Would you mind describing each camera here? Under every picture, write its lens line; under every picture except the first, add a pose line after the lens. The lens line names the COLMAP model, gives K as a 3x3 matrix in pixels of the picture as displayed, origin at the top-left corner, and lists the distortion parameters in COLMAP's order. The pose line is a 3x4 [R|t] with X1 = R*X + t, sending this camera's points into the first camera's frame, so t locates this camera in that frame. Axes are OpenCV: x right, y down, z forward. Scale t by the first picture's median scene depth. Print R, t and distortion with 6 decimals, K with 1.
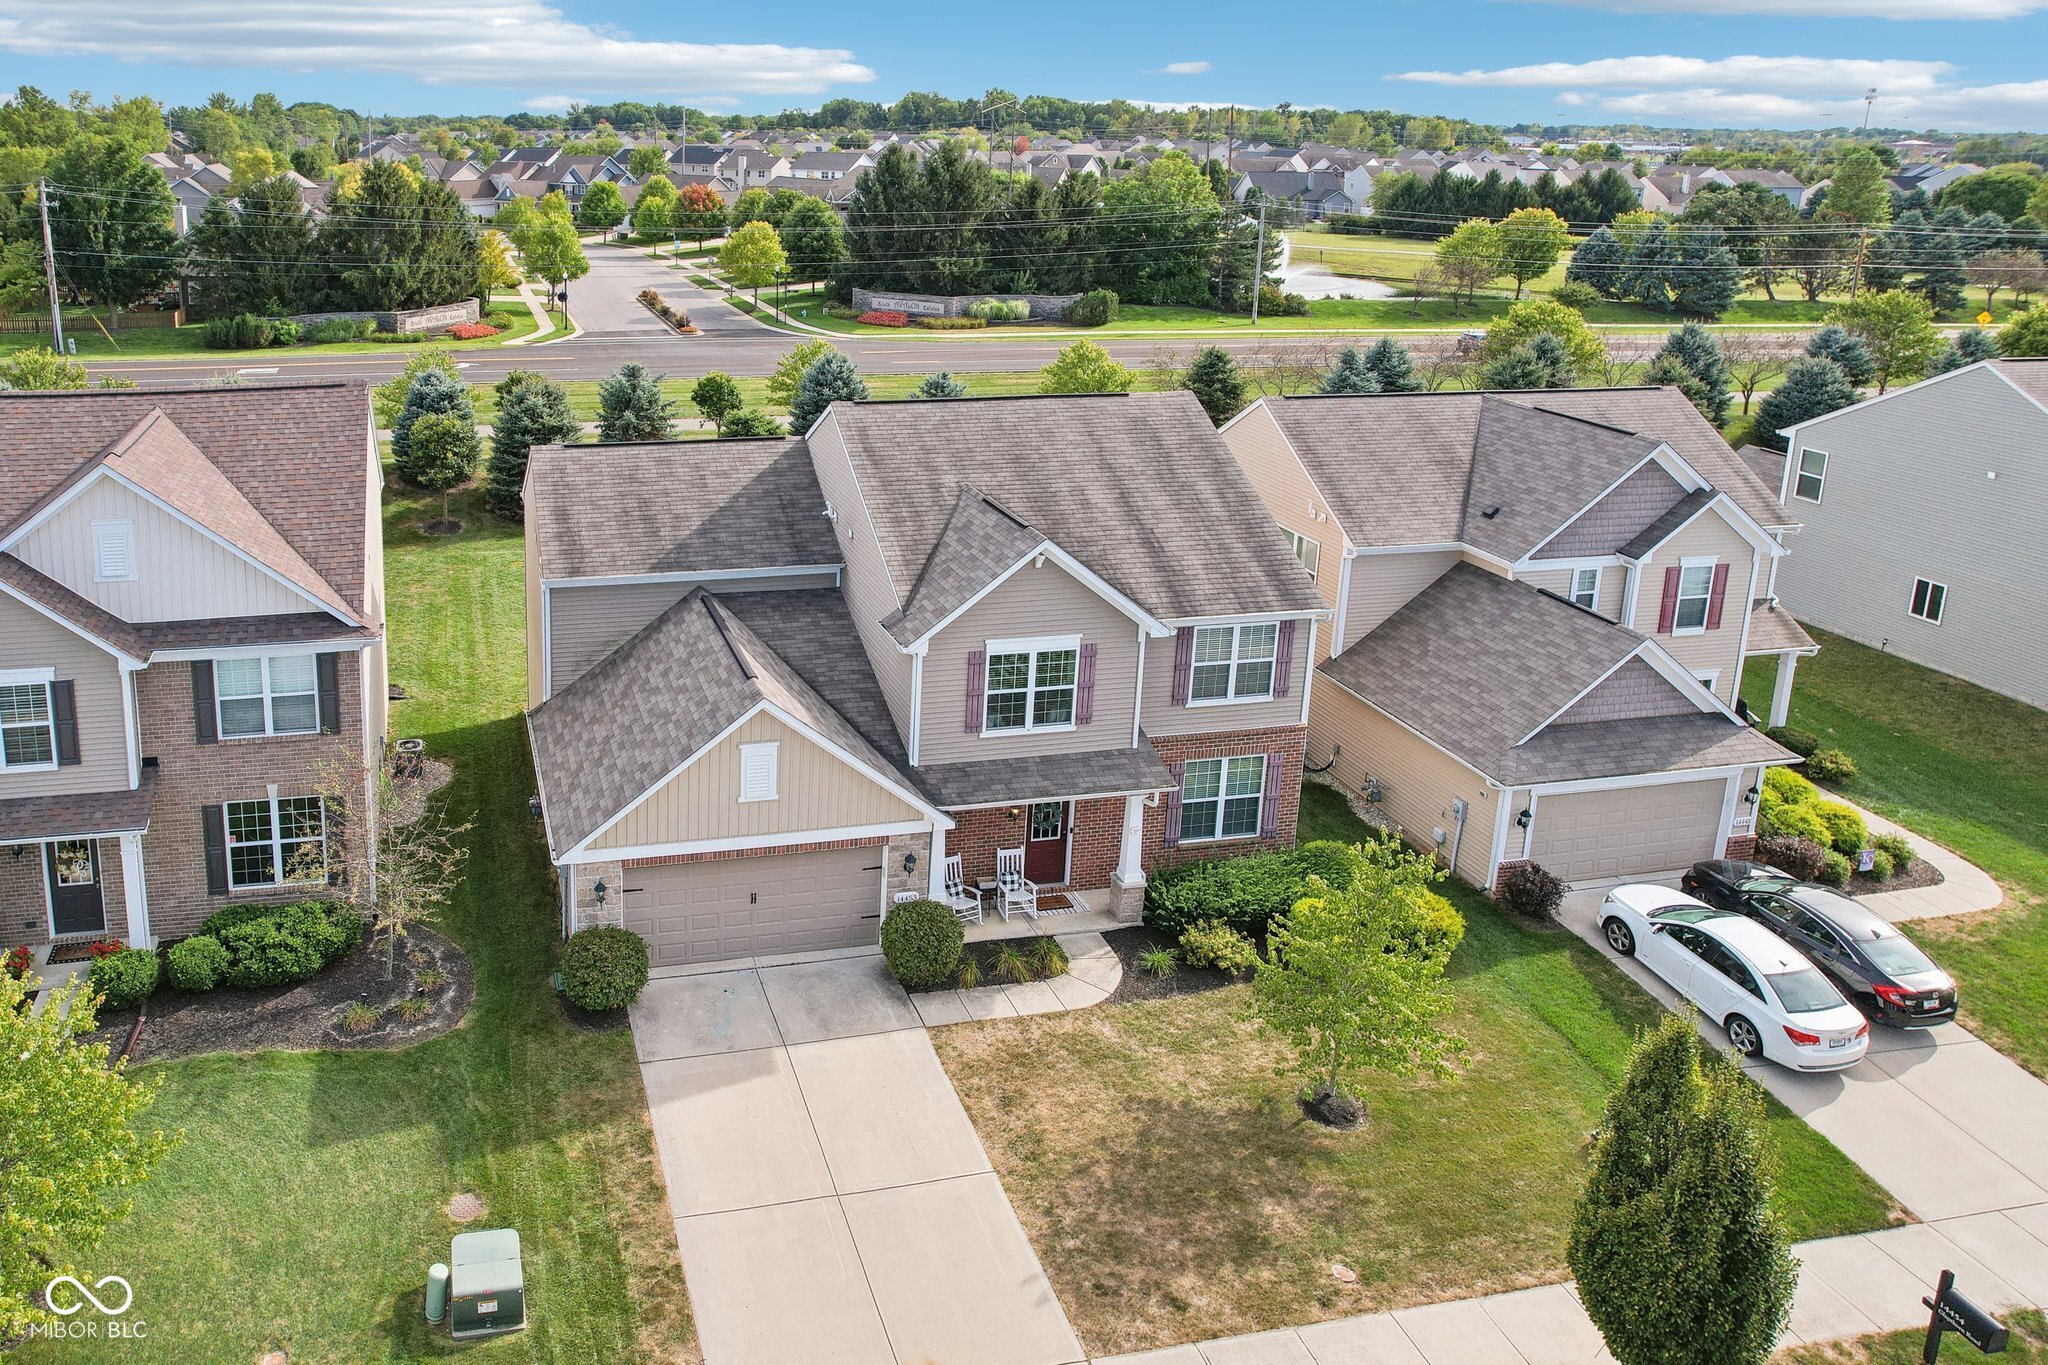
lens RADIAL K [[1437.6, 0, 673.1], [0, 1437.6, 416.6], [0, 0, 1]] dist [-0.012589, 0.000061]
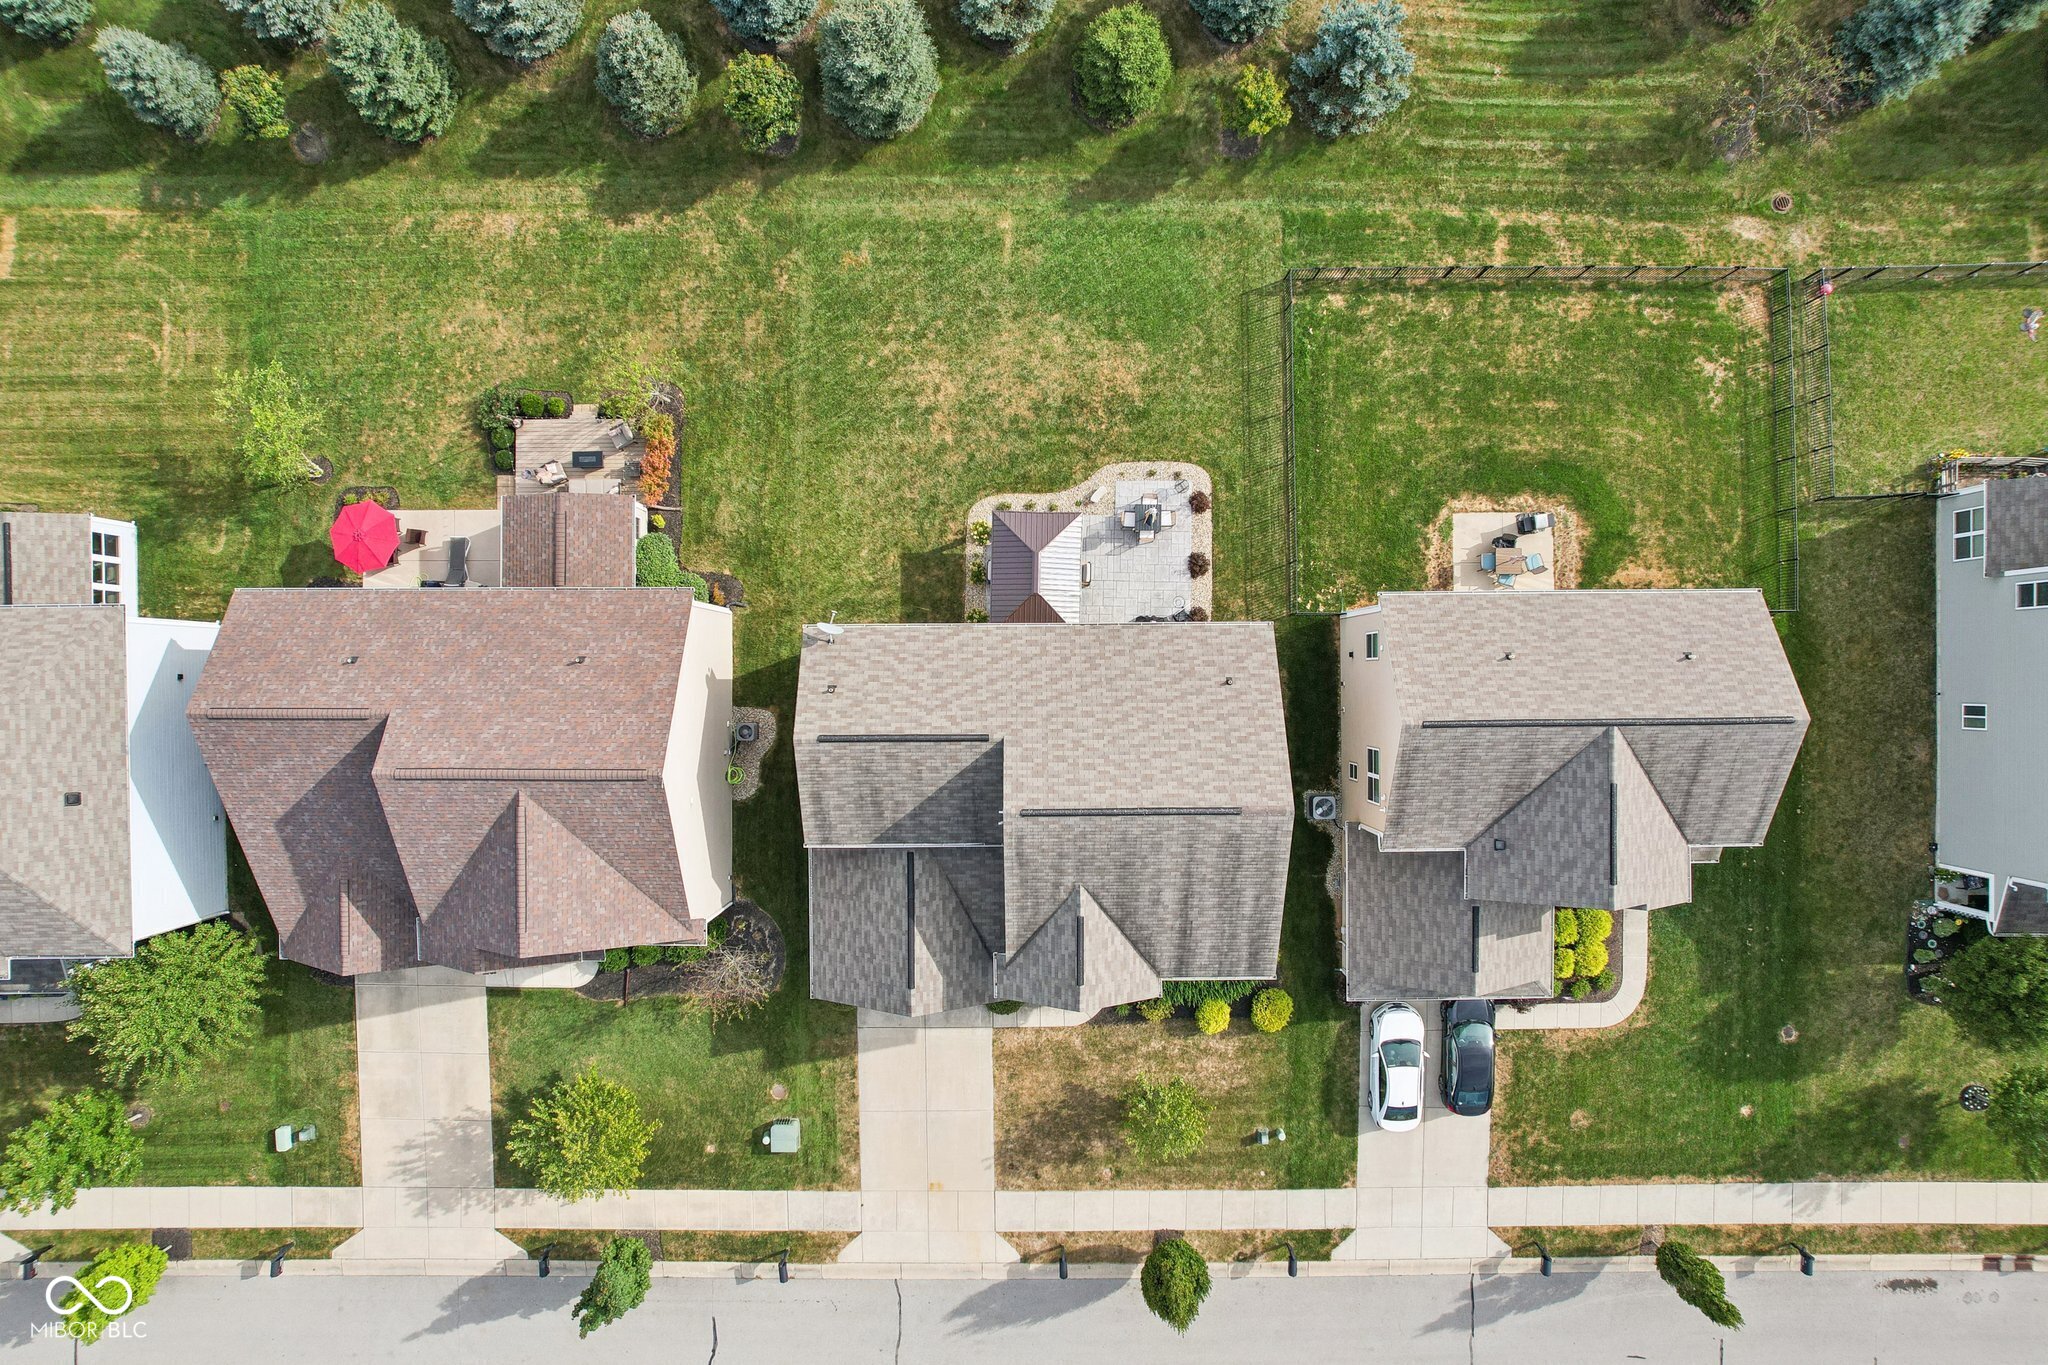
lens RADIAL K [[1315.7, 0, 1007.1], [0, 1315.7, 745.5], [0, 0, 1]] dist [0.004788, 0.000559]
pose [[0.985822, 0.167662, -0.006599, 0.126923], [-0.022278, 0.169770, 0.985232, -1.425286], [0.166307, -0.971117, 0.171099, 0.978371]]
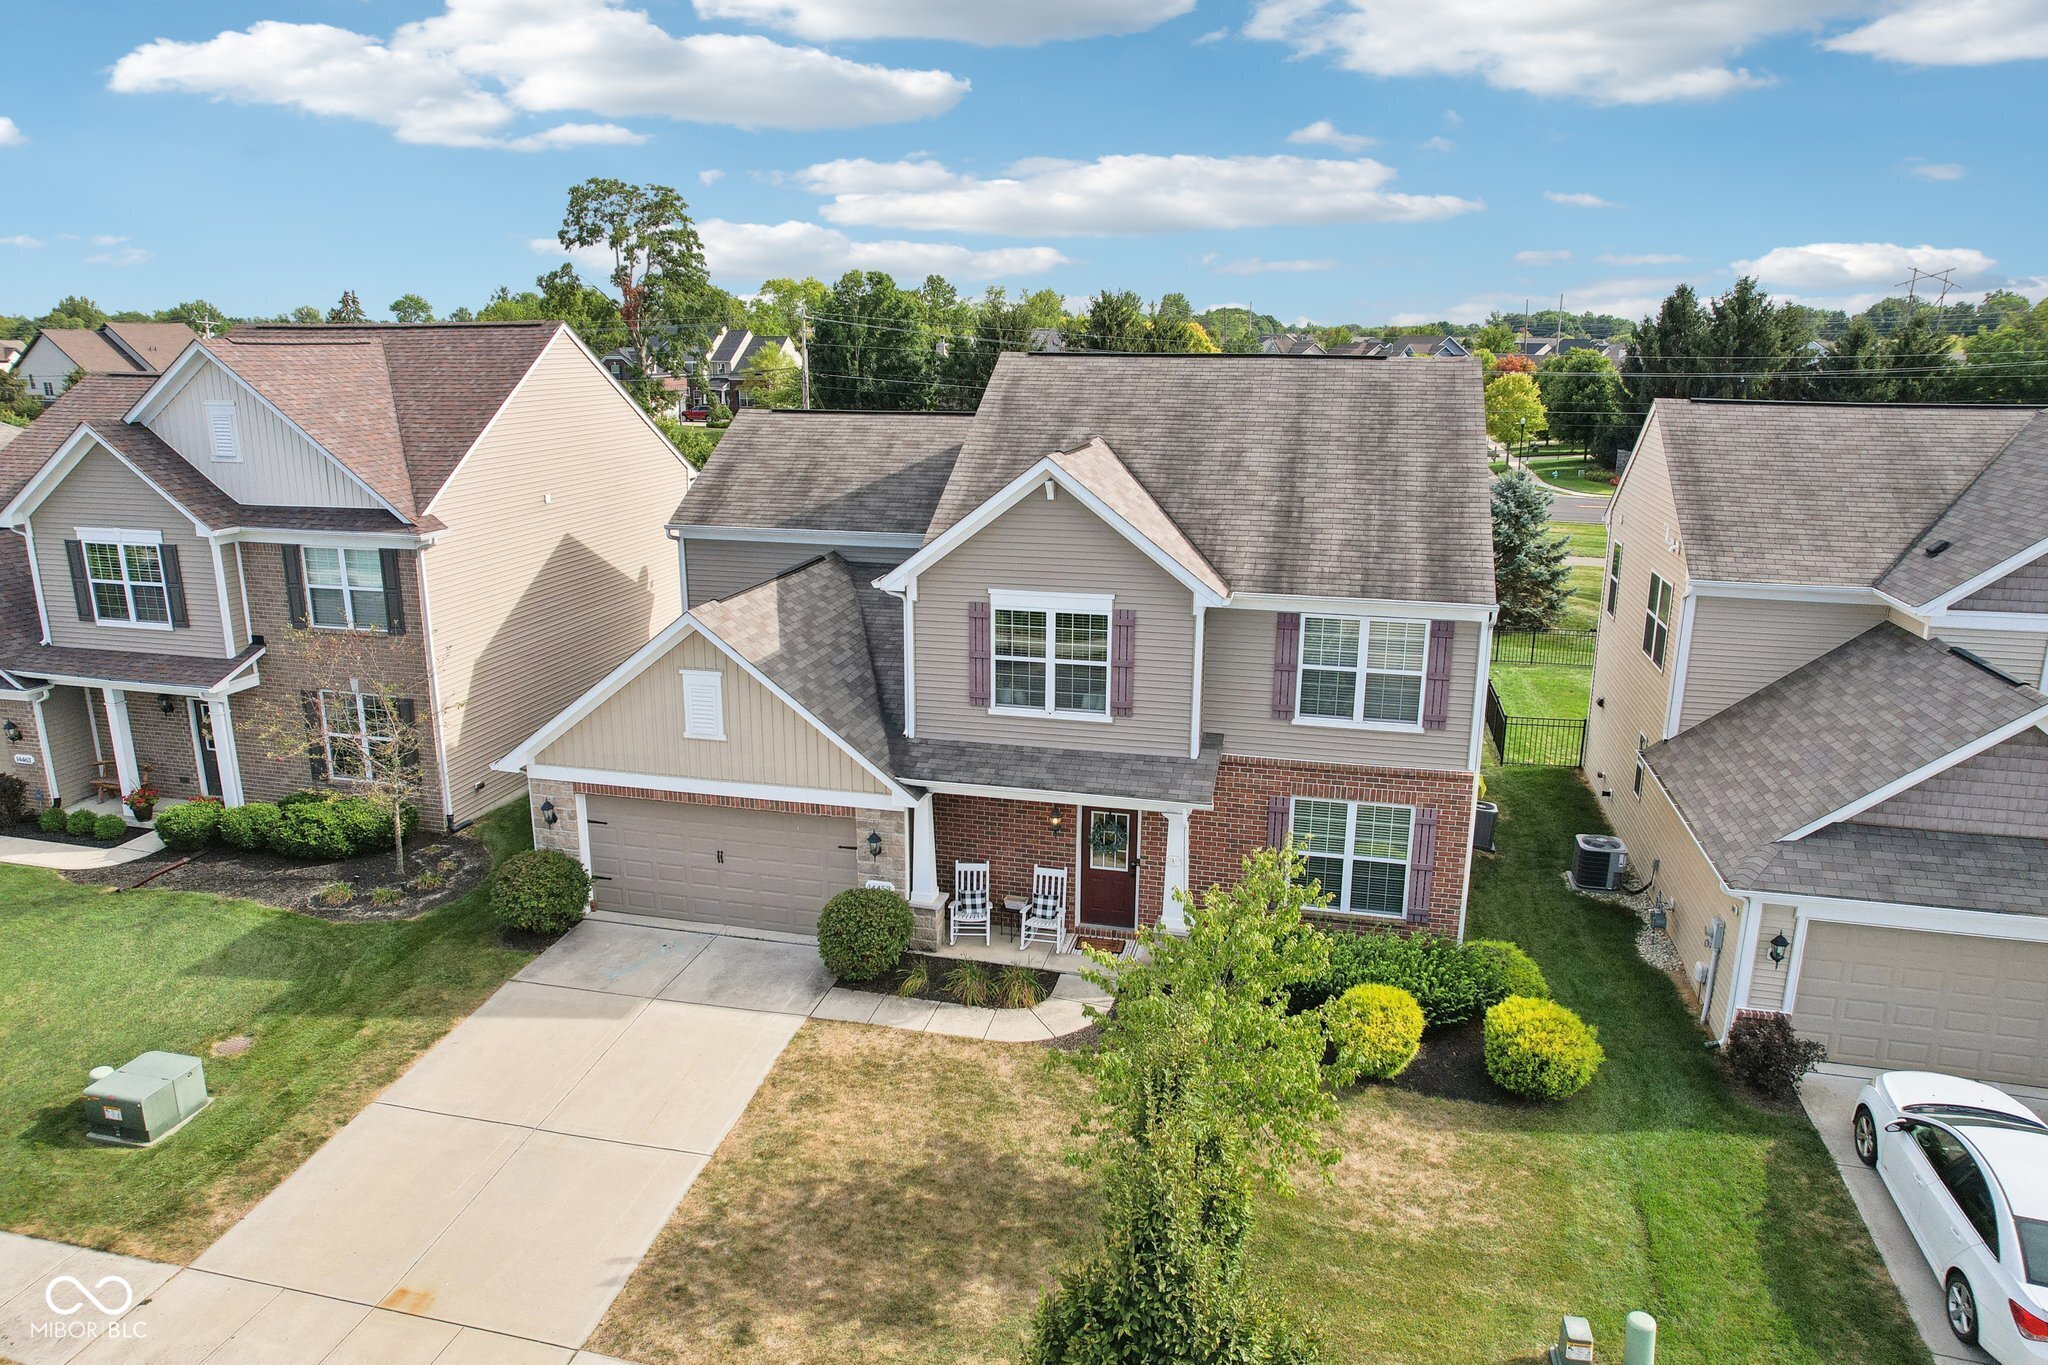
lens RADIAL K [[1370.7, 0, 1009.1], [0, 1370.7, 694.7], [0, 0, 1]] dist [-0.056769, 0.062128]
pose [[0.909806, 0.106534, -0.401128, 0.530779], [-0.087475, 0.994005, 0.065591, 0.159520], [0.405711, -0.024586, 0.913671, 0.291985]]
